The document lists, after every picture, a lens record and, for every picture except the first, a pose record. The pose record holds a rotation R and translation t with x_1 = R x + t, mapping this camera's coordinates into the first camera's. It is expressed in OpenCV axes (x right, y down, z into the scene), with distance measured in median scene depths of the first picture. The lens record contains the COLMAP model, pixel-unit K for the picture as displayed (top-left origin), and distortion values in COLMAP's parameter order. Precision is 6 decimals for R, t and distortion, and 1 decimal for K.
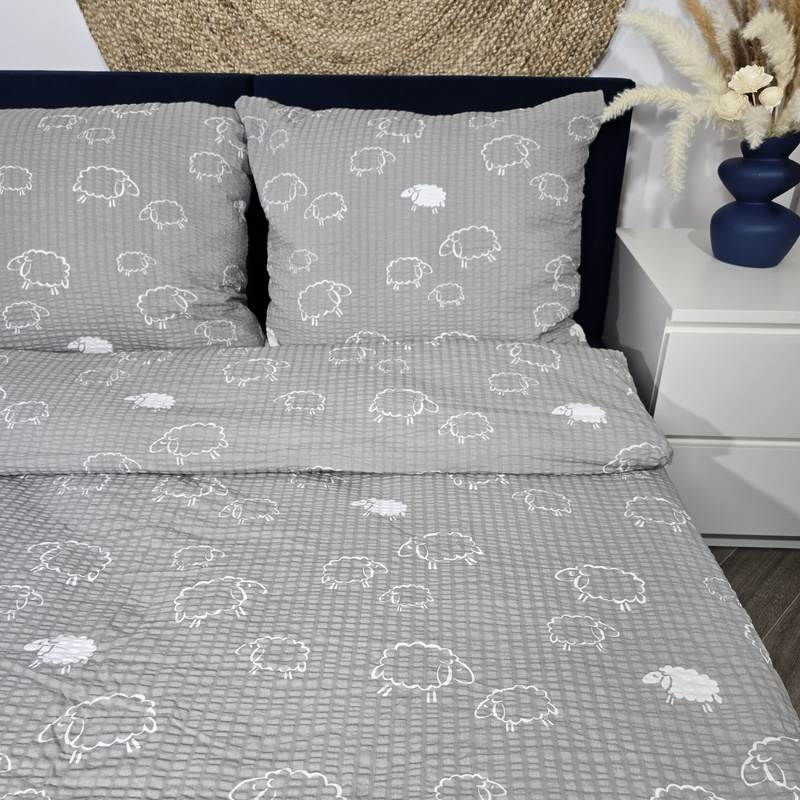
lens RADIAL K [[762.6, 0, 412.2], [0, 762.6, 378.2], [0, 0, 1]] dist [0.068220, -0.078831]
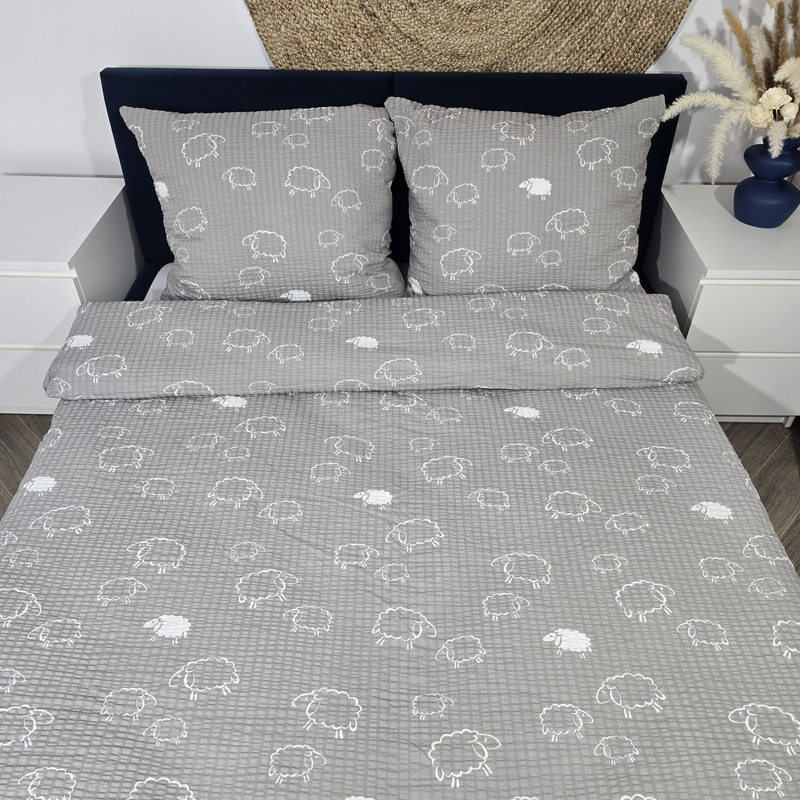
lens RADIAL K [[782.3, 0, 398.1], [0, 782.3, 399.4], [0, 0, 1]] dist [0.085259, -0.114061]
pose [[0.999568, -0.013656, 0.026009, -0.296309], [0.007665, 0.975954, 0.217840, -0.186615], [-0.028359, -0.217547, 0.975638, -0.509122]]
